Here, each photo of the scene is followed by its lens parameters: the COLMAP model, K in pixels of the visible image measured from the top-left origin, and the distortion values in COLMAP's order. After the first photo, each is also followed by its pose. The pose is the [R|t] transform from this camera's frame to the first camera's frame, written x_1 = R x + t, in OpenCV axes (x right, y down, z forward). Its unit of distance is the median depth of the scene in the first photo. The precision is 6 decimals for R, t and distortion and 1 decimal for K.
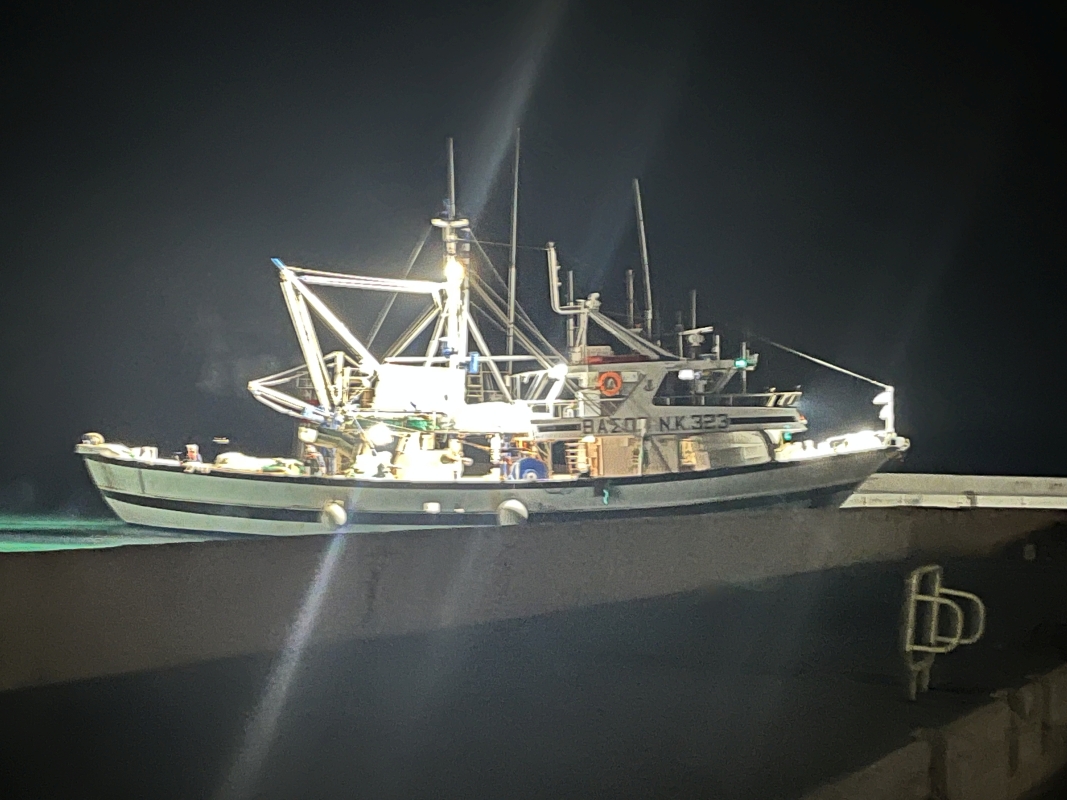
lens RADIAL K [[1999.2, 0, 533.5], [0, 1999.2, 400.0], [0, 0, 1]] dist [0.068598, 0.075187]
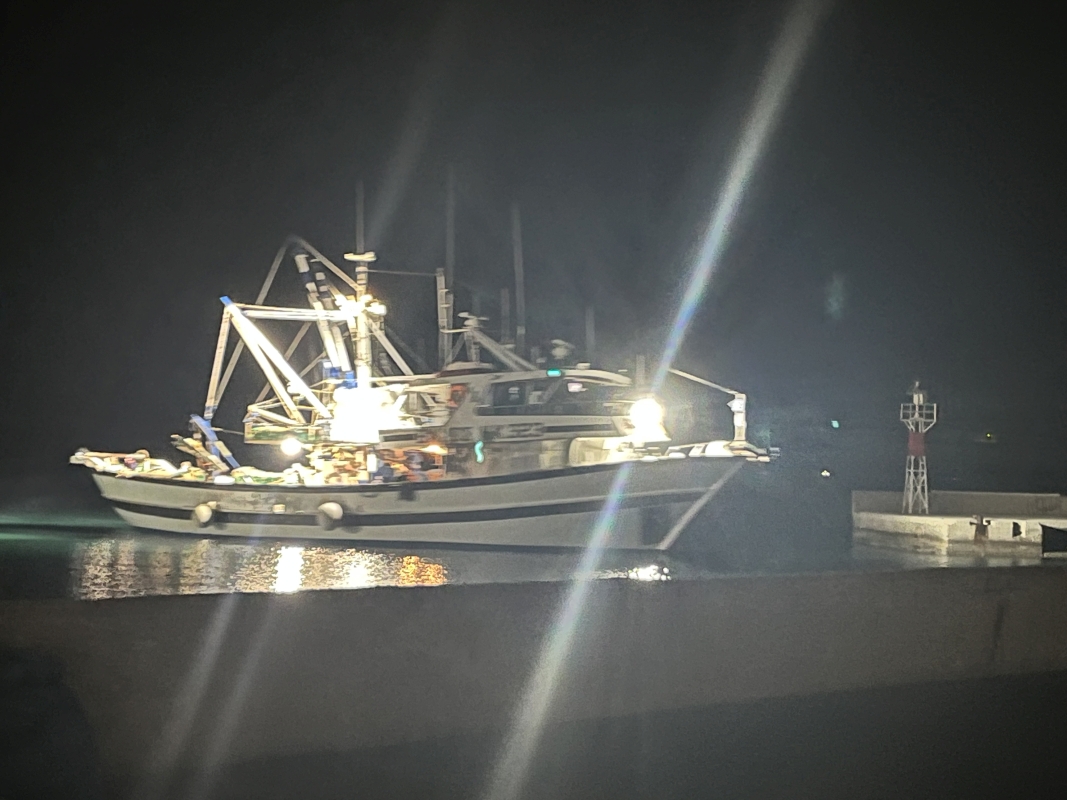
lens RADIAL K [[1999.2, 0, 533.5], [0, 1999.2, 400.0], [0, 0, 1]] dist [0.068598, 0.075187]
pose [[0.806503, -0.026503, -0.590635, 0.700509], [-0.000382, 0.998971, -0.045346, 0.041929], [0.591229, 0.036797, 0.805664, 0.169045]]
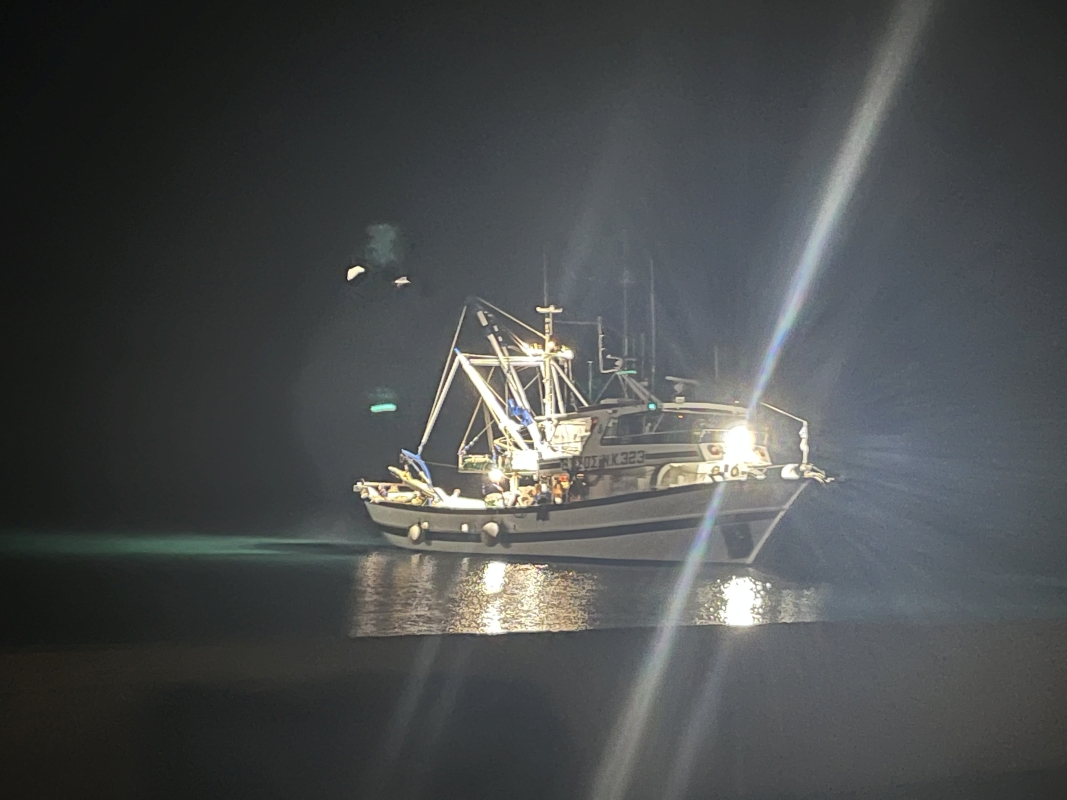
lens RADIAL K [[1999.2, 0, 533.5], [0, 1999.2, 400.0], [0, 0, 1]] dist [0.068598, 0.075187]
pose [[0.504173, -0.056692, -0.861740, 1.067700], [0.003627, 0.997973, -0.063533, 0.051266], [0.863595, 0.028907, 0.503357, 0.358282]]
